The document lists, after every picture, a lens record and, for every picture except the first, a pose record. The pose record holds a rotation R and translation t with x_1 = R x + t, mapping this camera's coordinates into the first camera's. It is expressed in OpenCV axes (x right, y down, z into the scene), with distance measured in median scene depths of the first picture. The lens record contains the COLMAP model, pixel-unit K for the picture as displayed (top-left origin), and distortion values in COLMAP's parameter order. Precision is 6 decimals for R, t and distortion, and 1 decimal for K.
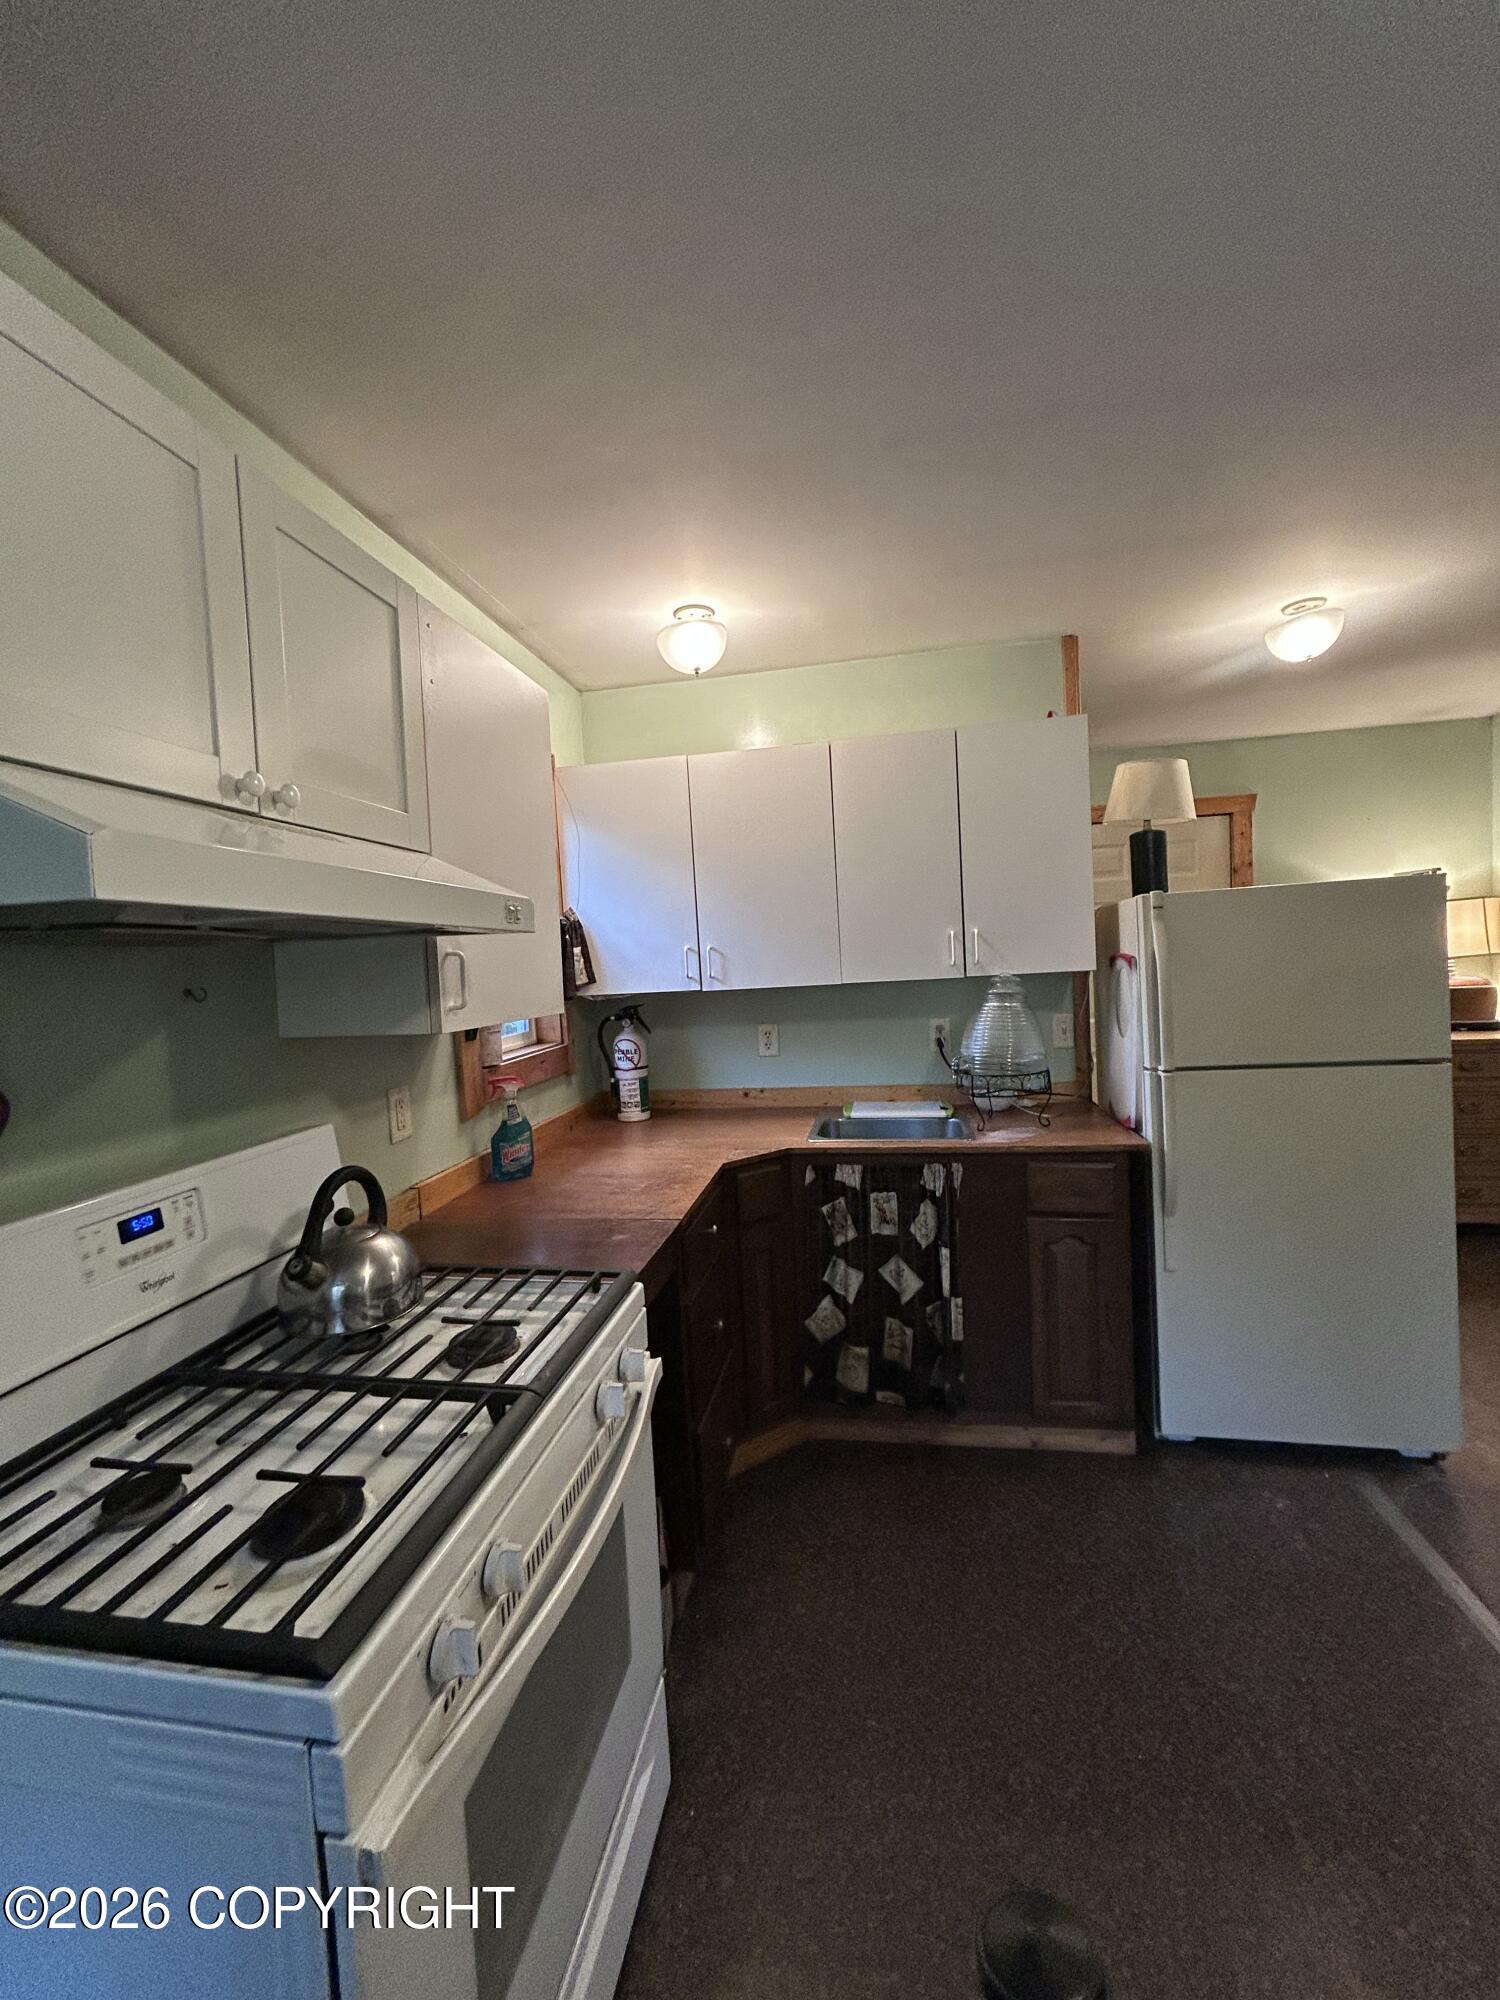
lens RADIAL K [[800.2, 0, 750.0], [0, 800.2, 1000.0], [0, 0, 1]] dist [0.001015, -0.000012]
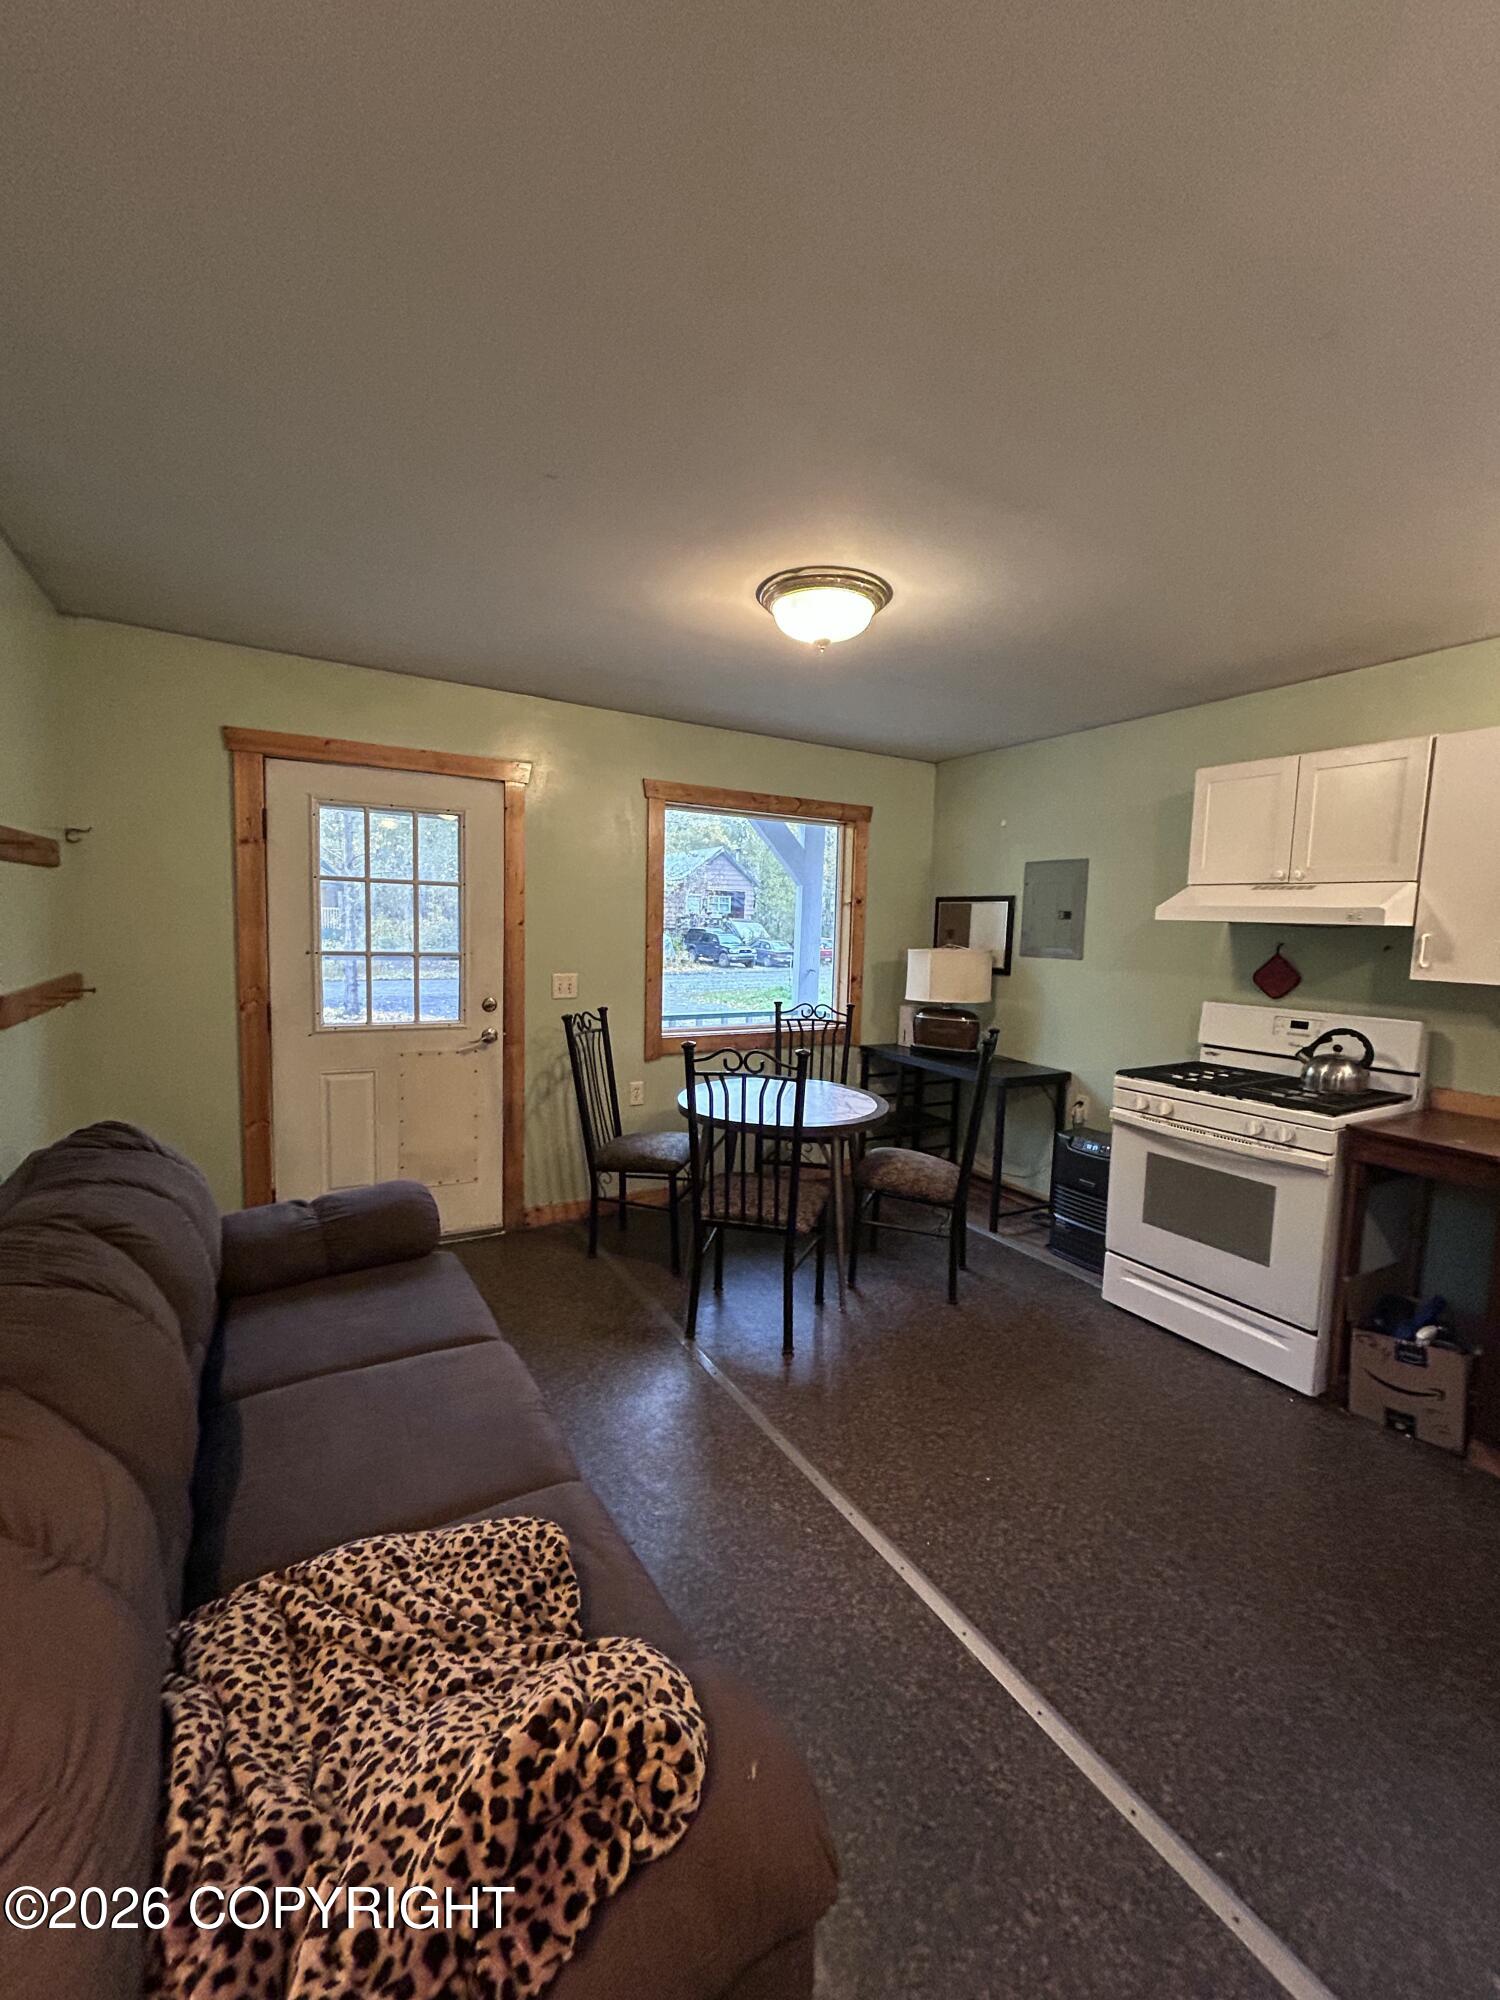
lens RADIAL K [[800.2, 0, 750.0], [0, 800.2, 1000.0], [0, 0, 1]] dist [0.001015, -0.000012]
pose [[-0.764549, 0.089594, -0.638308, 1.190795], [-0.025649, 0.985279, 0.169017, -0.111518], [0.644055, 0.145593, -0.750997, 0.866741]]
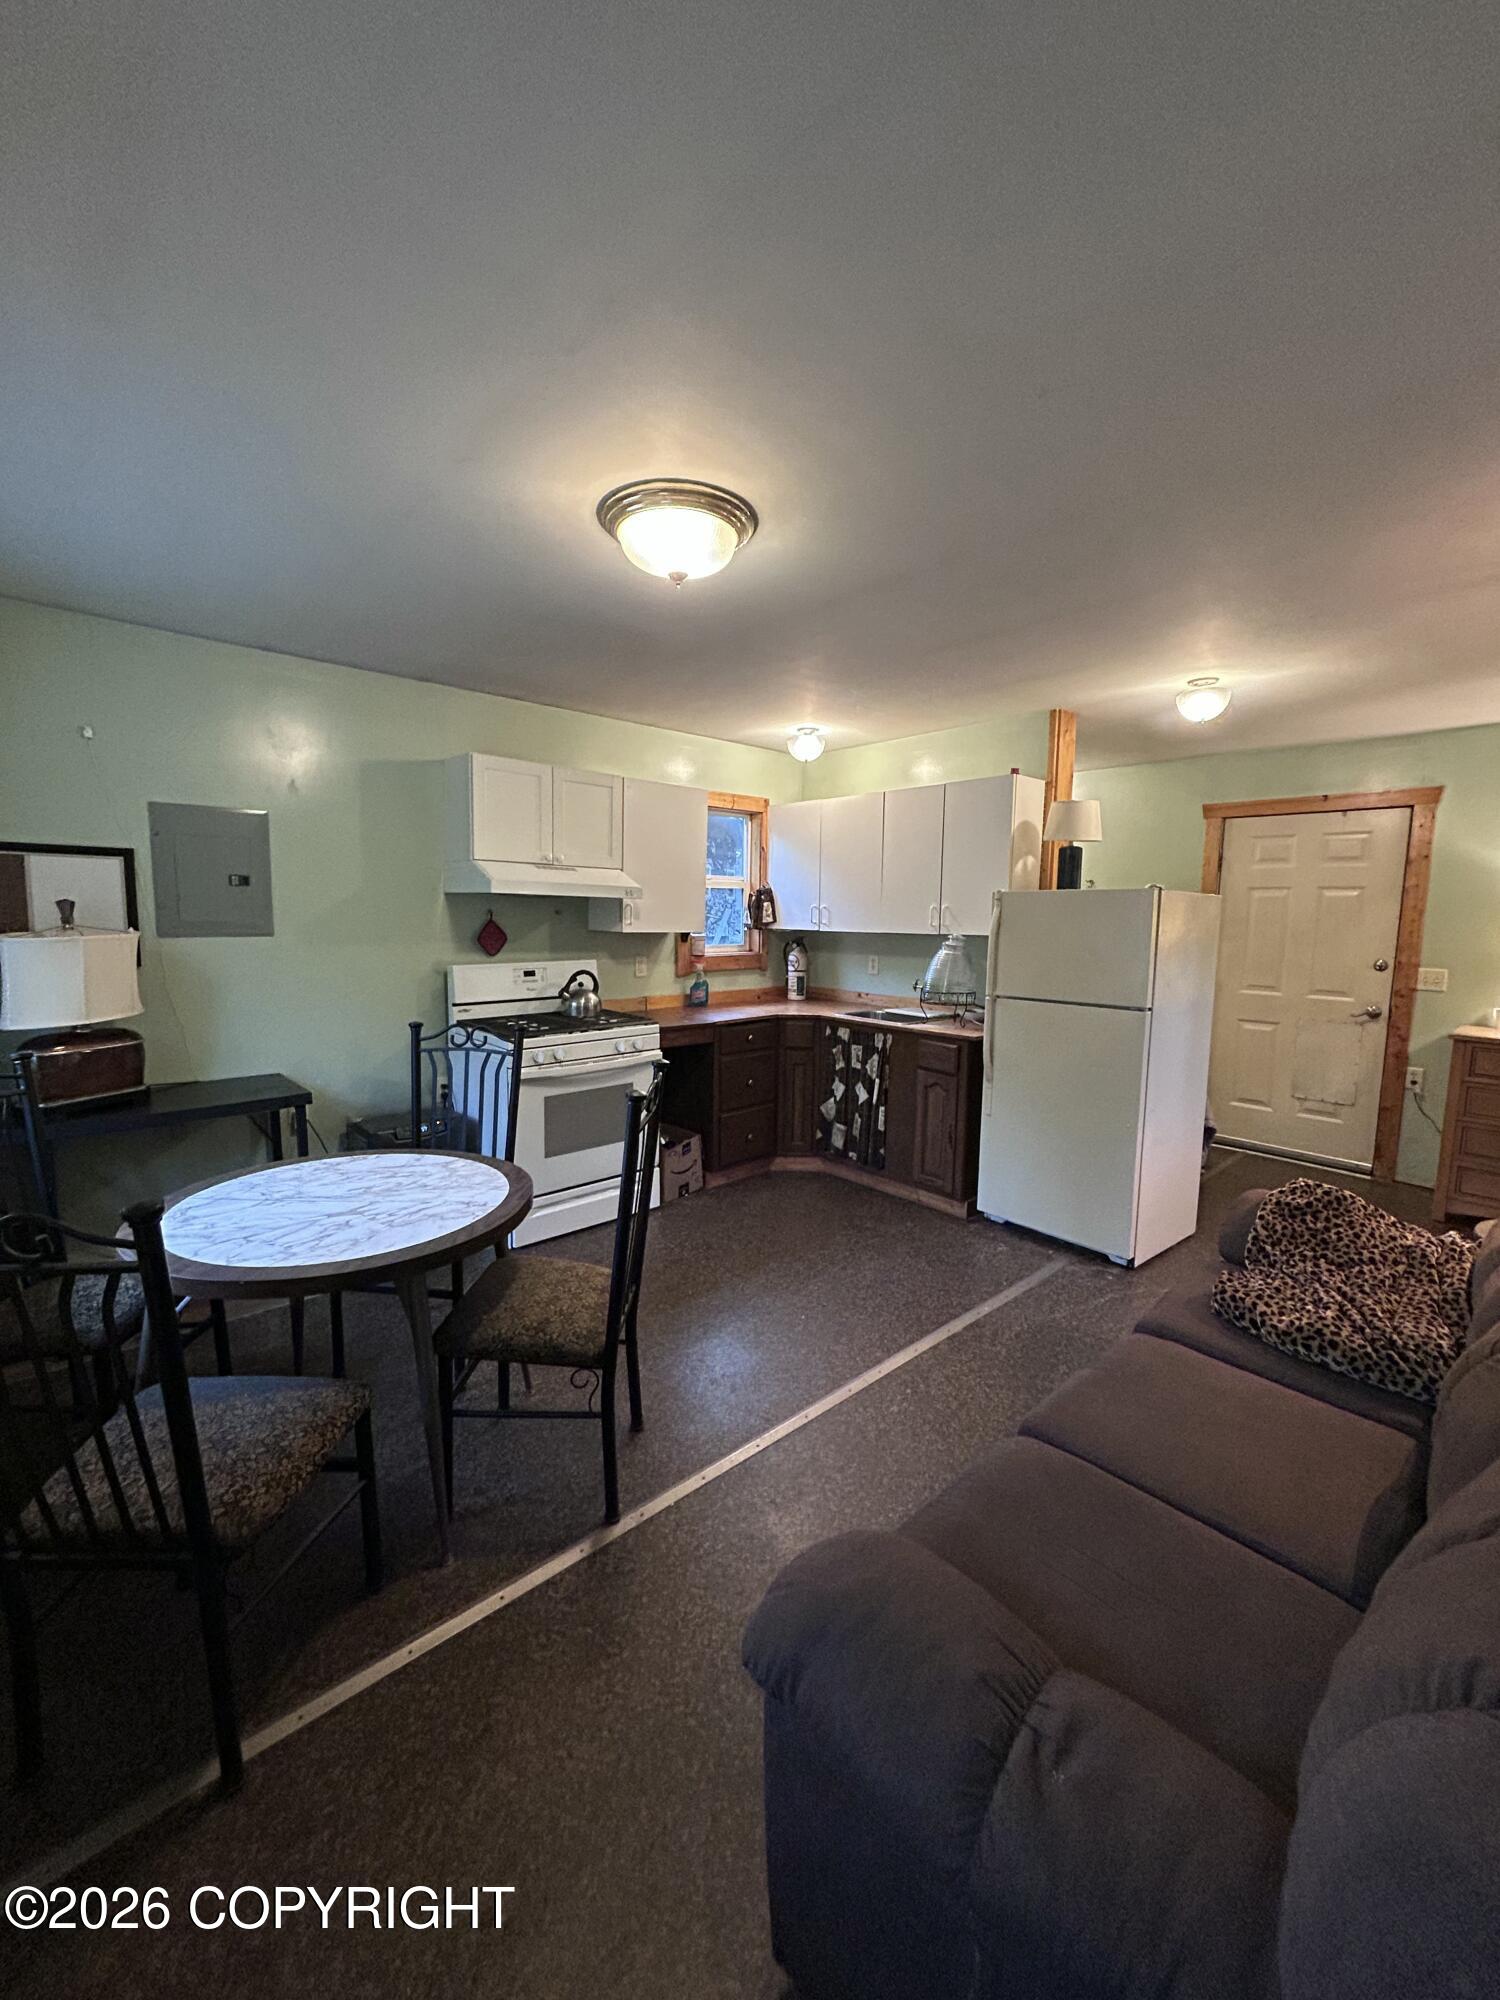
lens RADIAL K [[800.2, 0, 750.0], [0, 800.2, 1000.0], [0, 0, 1]] dist [0.001015, -0.000012]
pose [[0.787505, 0.130880, -0.602251, 1.063574], [-0.087973, 0.991056, 0.100340, -0.027159], [0.609997, -0.026036, 0.791976, -0.611782]]
